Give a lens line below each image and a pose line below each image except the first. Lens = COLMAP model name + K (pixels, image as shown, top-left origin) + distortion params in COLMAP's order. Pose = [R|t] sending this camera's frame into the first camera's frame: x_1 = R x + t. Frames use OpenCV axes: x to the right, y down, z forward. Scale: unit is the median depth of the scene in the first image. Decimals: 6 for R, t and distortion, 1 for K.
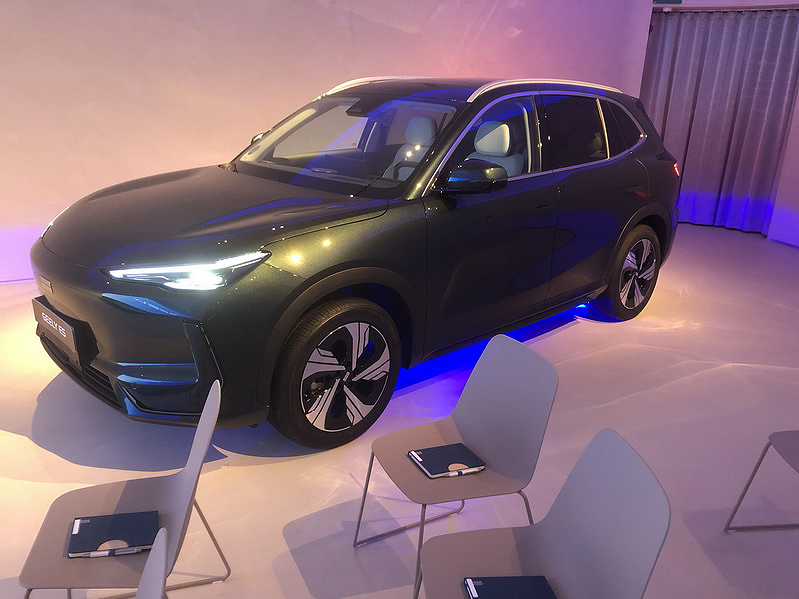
lens RADIAL K [[635.1, 0, 399.5], [0, 635.1, 299.5], [0, 0, 1]] dist [0.008757, -0.001412]
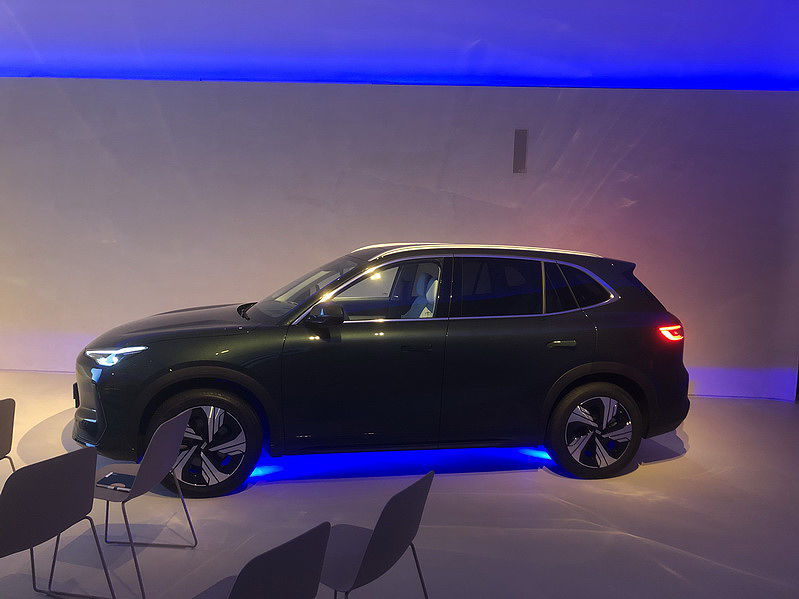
lens RADIAL K [[635.1, 0, 399.5], [0, 635.1, 299.5], [0, 0, 1]] dist [0.008757, -0.001412]
pose [[0.853058, 0.041497, -0.520163, 0.758903], [-0.169000, 0.965077, -0.200165, 0.013516], [0.493691, 0.258660, 0.830280, -0.027203]]
